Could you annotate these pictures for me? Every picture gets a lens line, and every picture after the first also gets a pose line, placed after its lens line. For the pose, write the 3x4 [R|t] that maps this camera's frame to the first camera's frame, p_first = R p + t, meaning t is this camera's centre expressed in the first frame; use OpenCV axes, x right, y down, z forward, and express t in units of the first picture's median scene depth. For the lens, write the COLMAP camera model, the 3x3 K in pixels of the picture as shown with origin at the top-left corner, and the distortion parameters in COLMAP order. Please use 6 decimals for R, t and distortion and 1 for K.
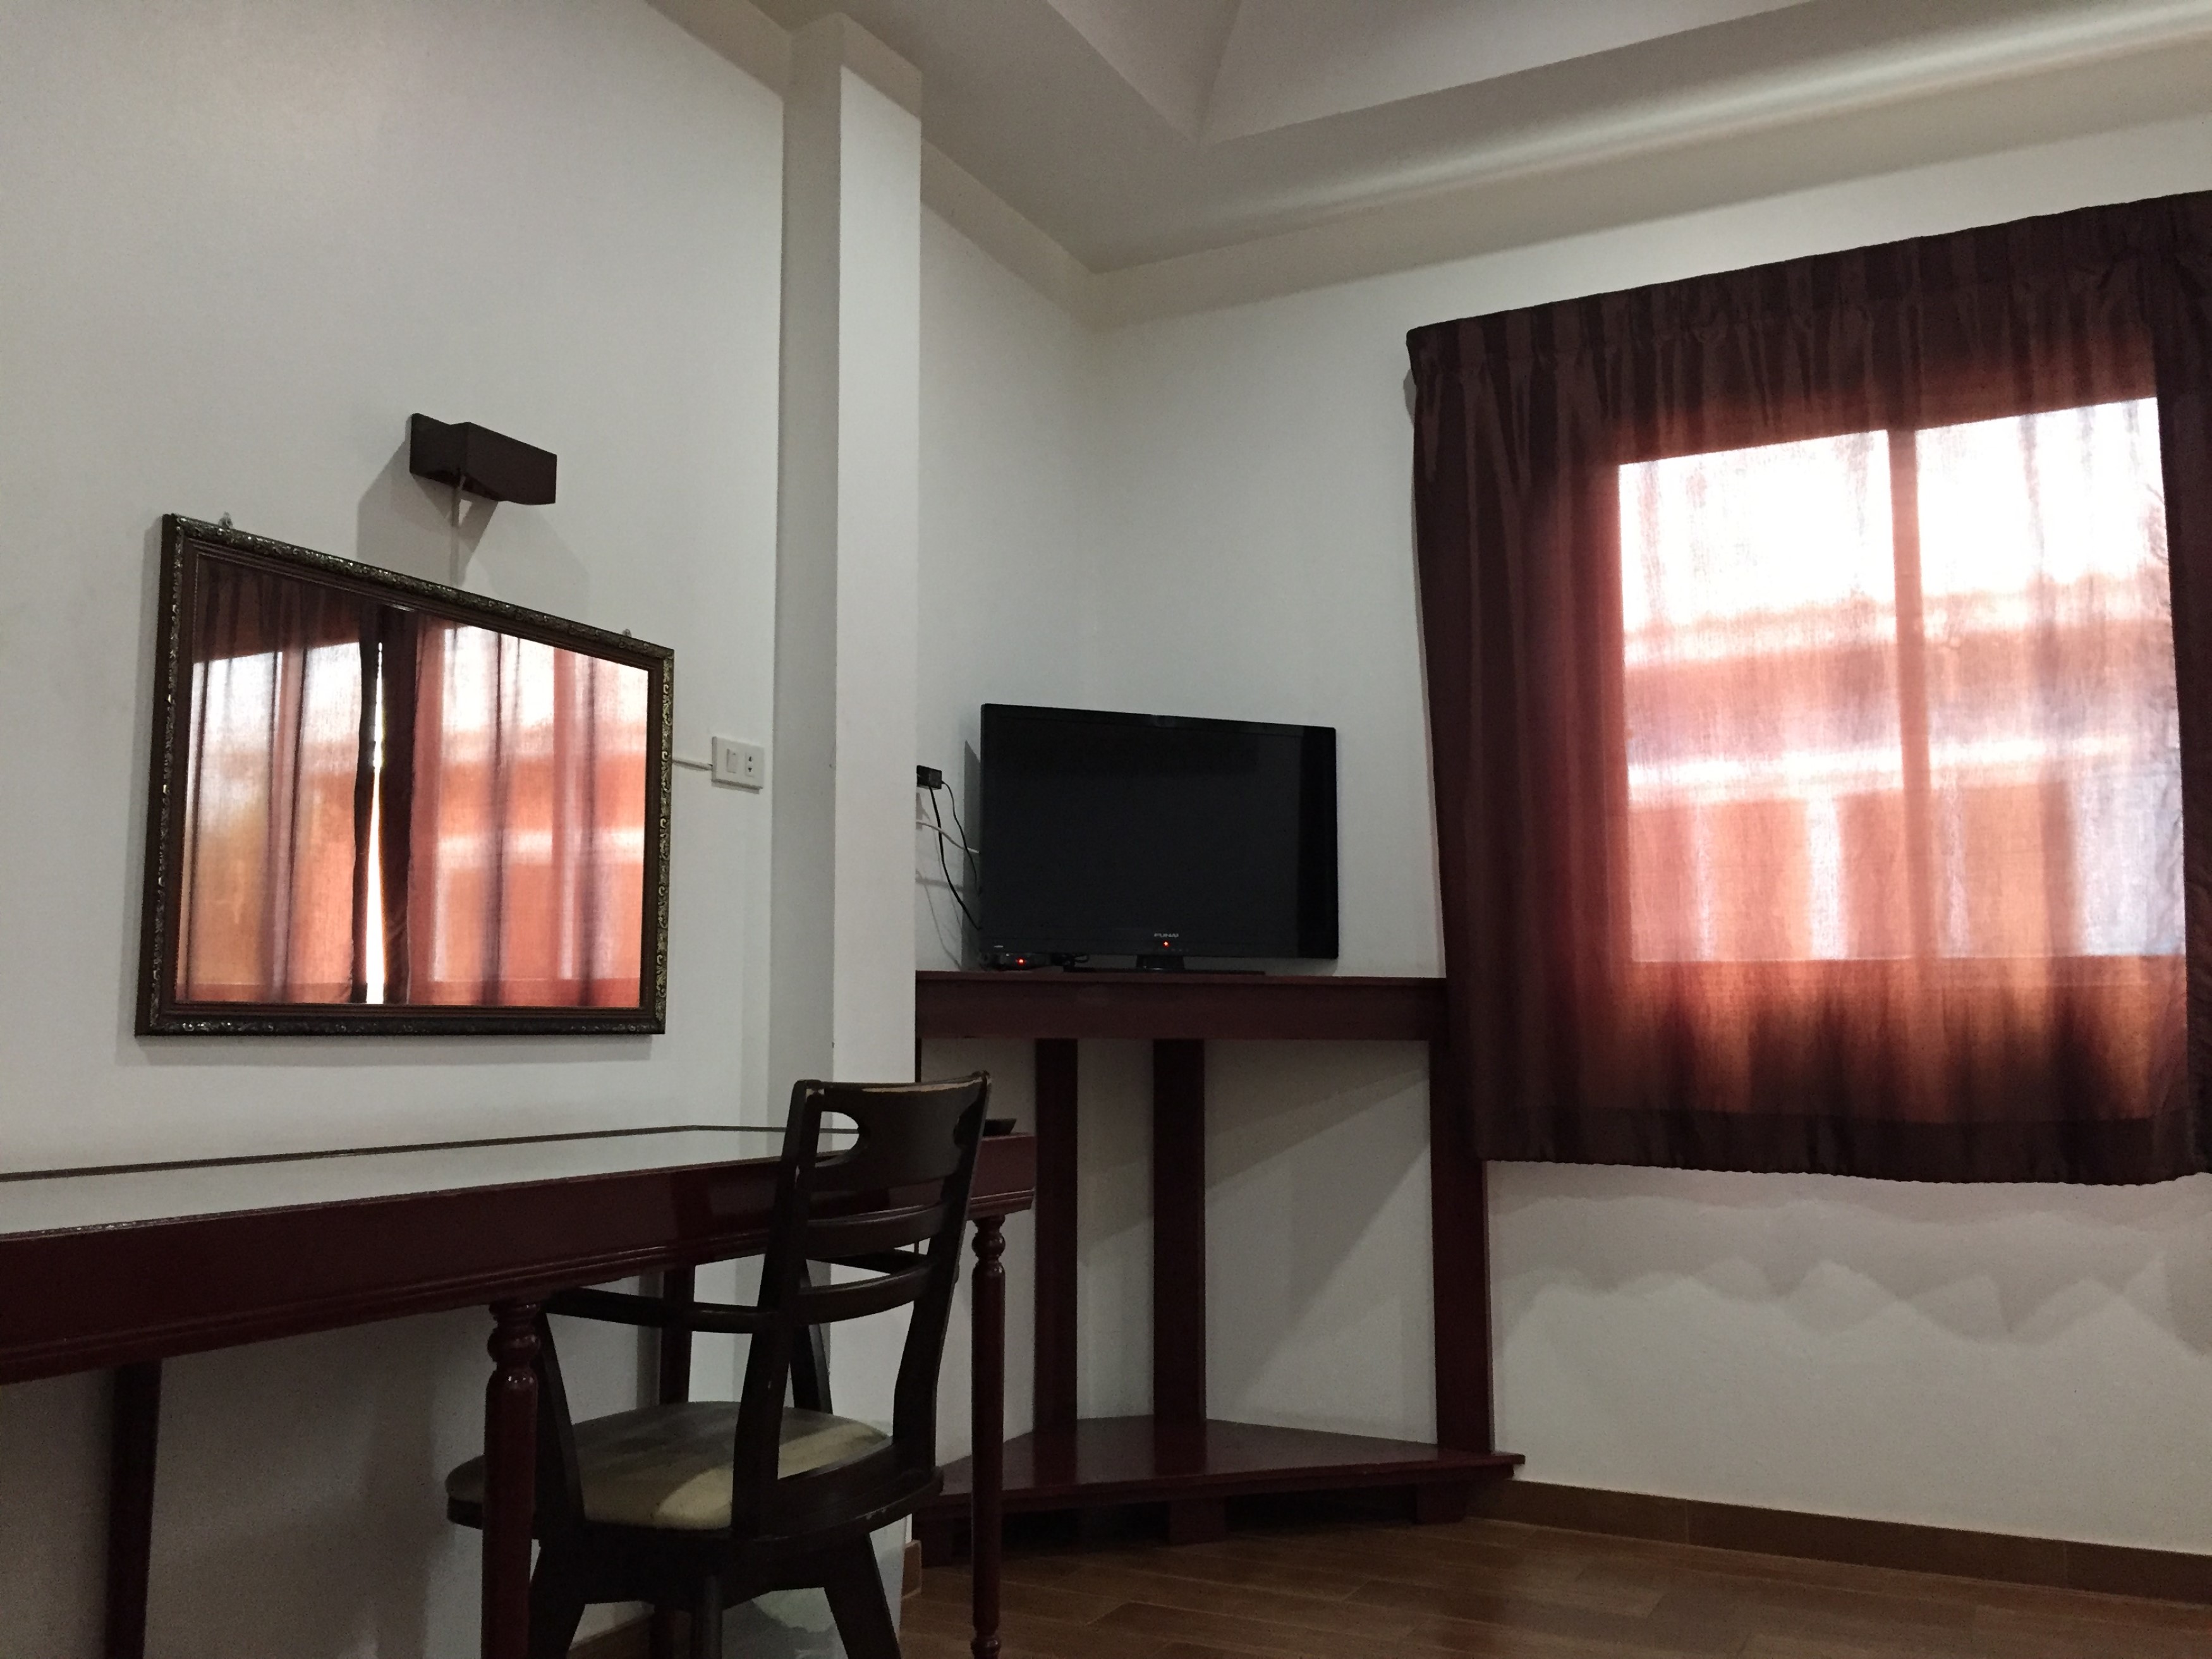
lens RADIAL K [[1884.5, 0, 1106.0], [0, 1884.5, 829.5], [0, 0, 1]] dist [0.005594, -0.002152]
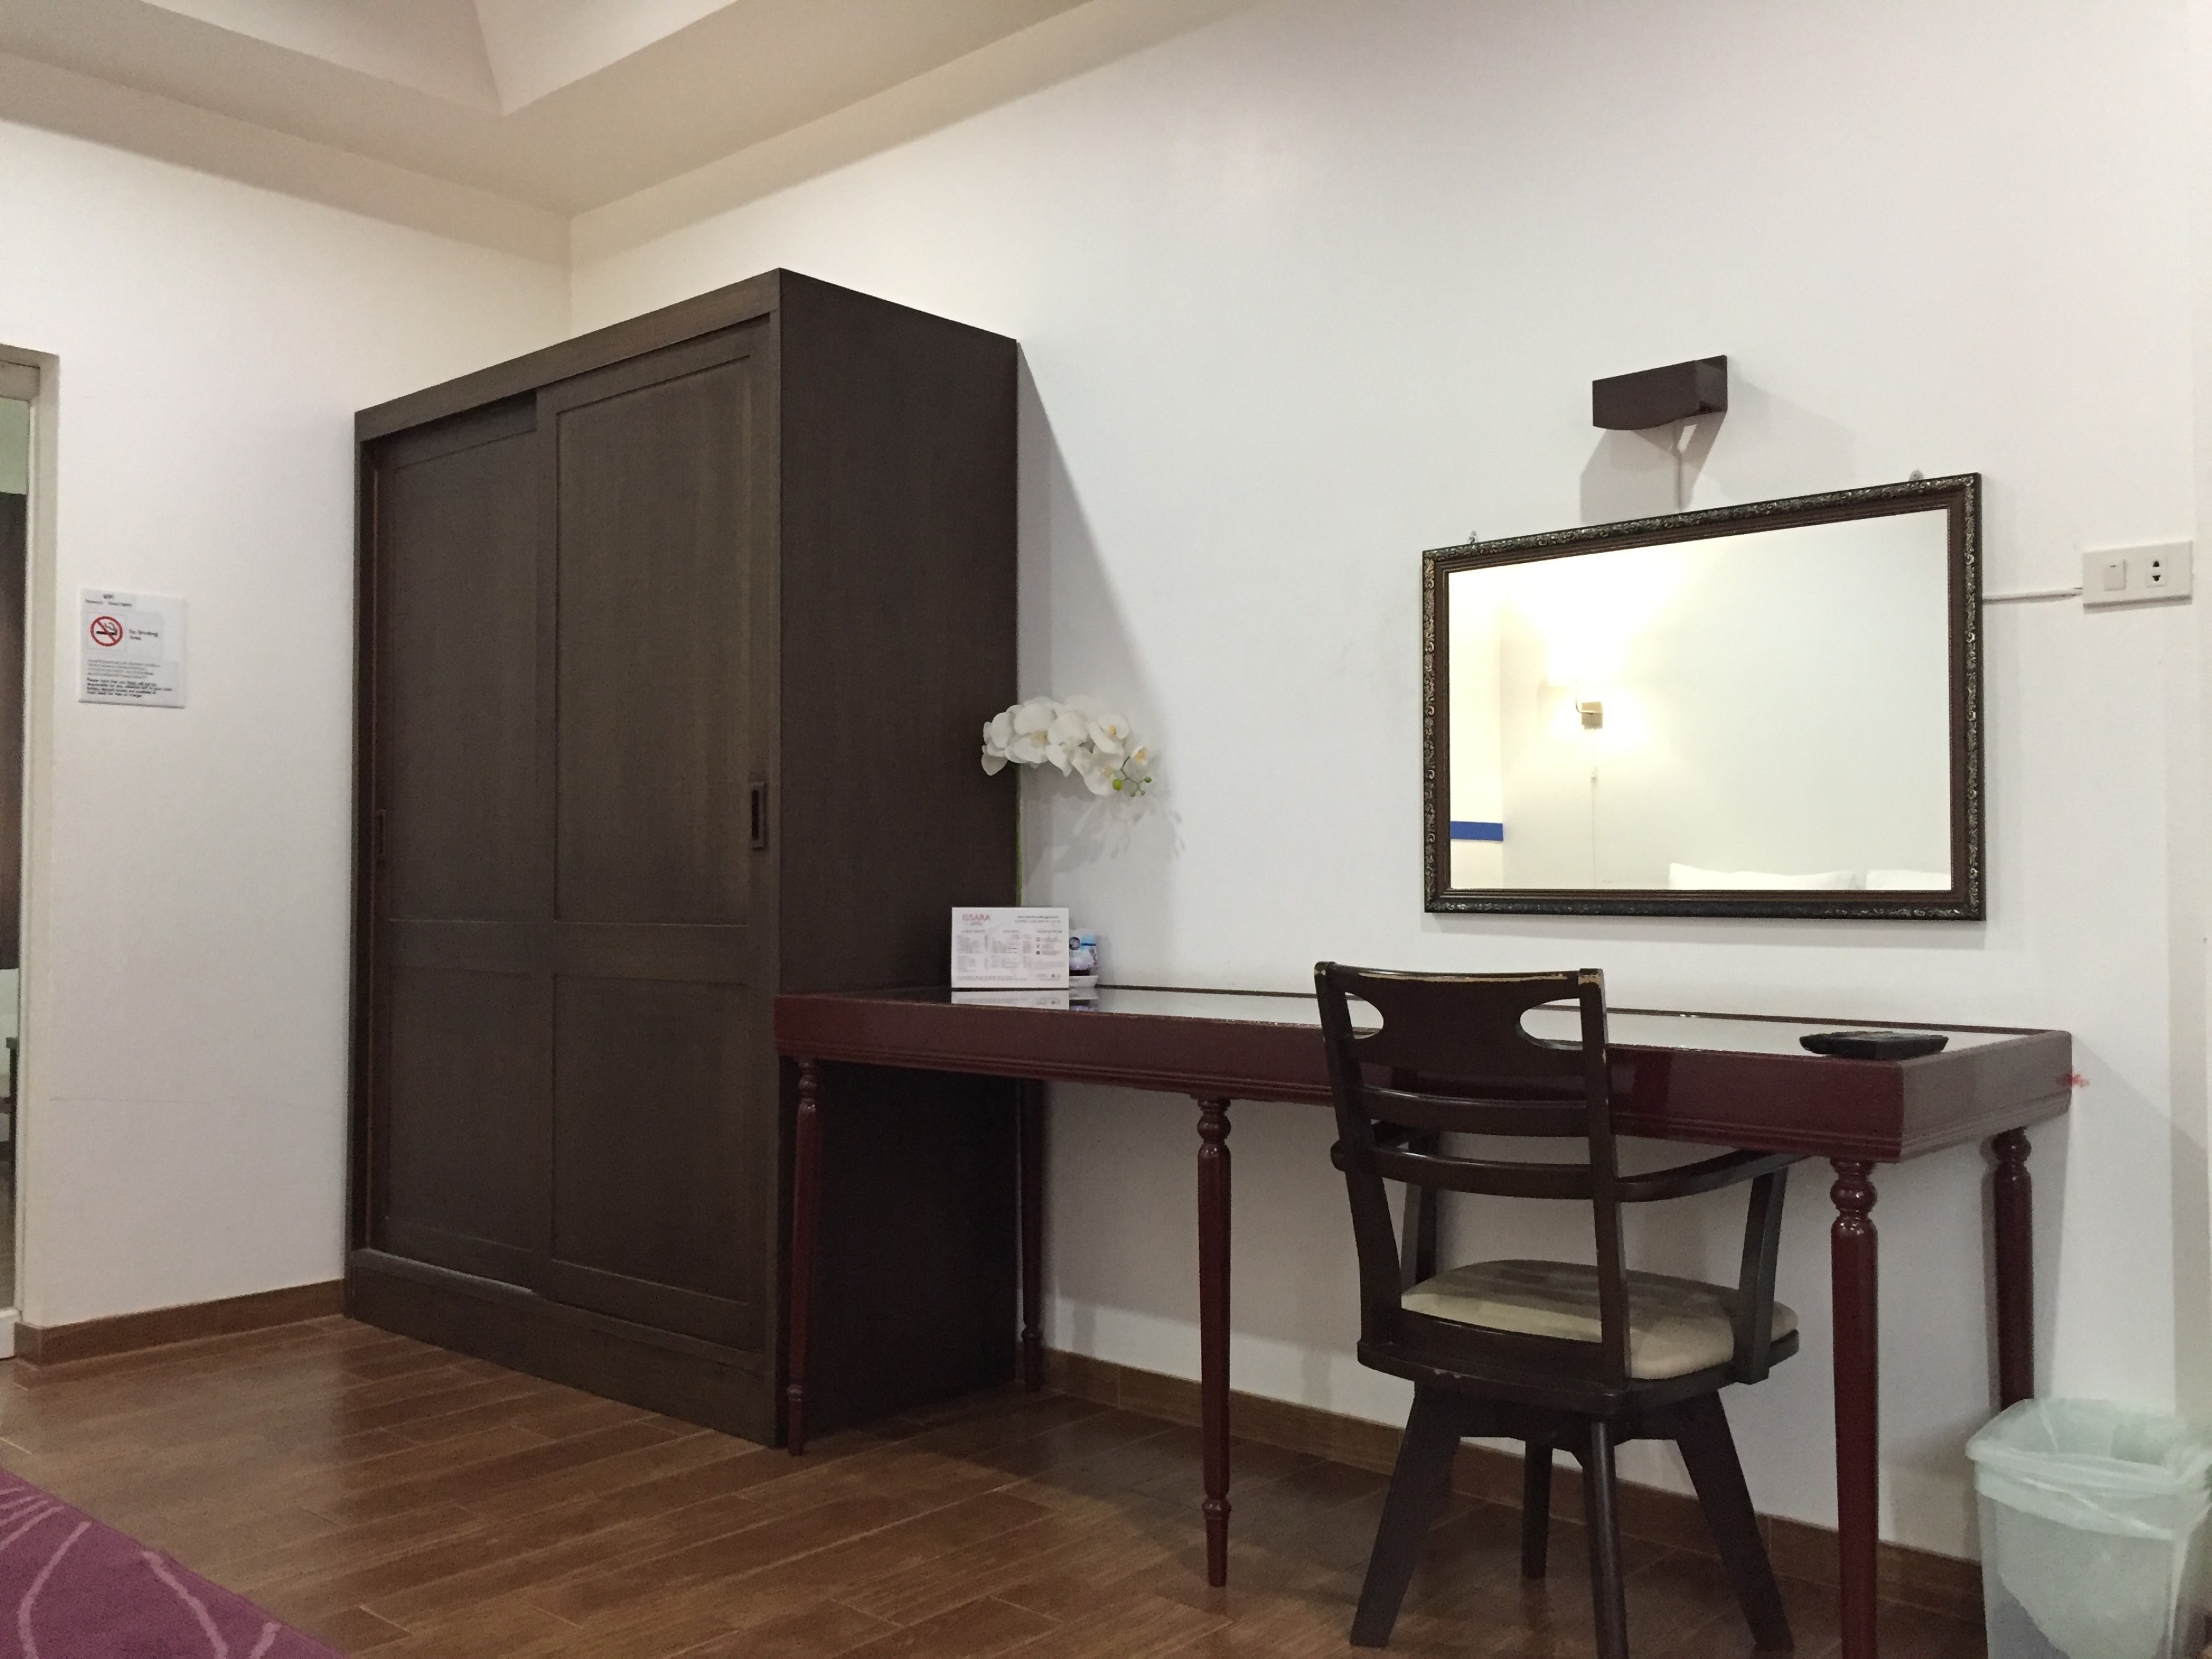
lens RADIAL K [[1884.5, 0, 1106.0], [0, 1884.5, 829.5], [0, 0, 1]] dist [0.005594, -0.002152]
pose [[-0.268889, -0.023700, -0.962880, 0.760626], [0.103291, 0.993223, -0.053291, 0.076198], [0.957617, -0.113786, -0.264619, 0.903672]]
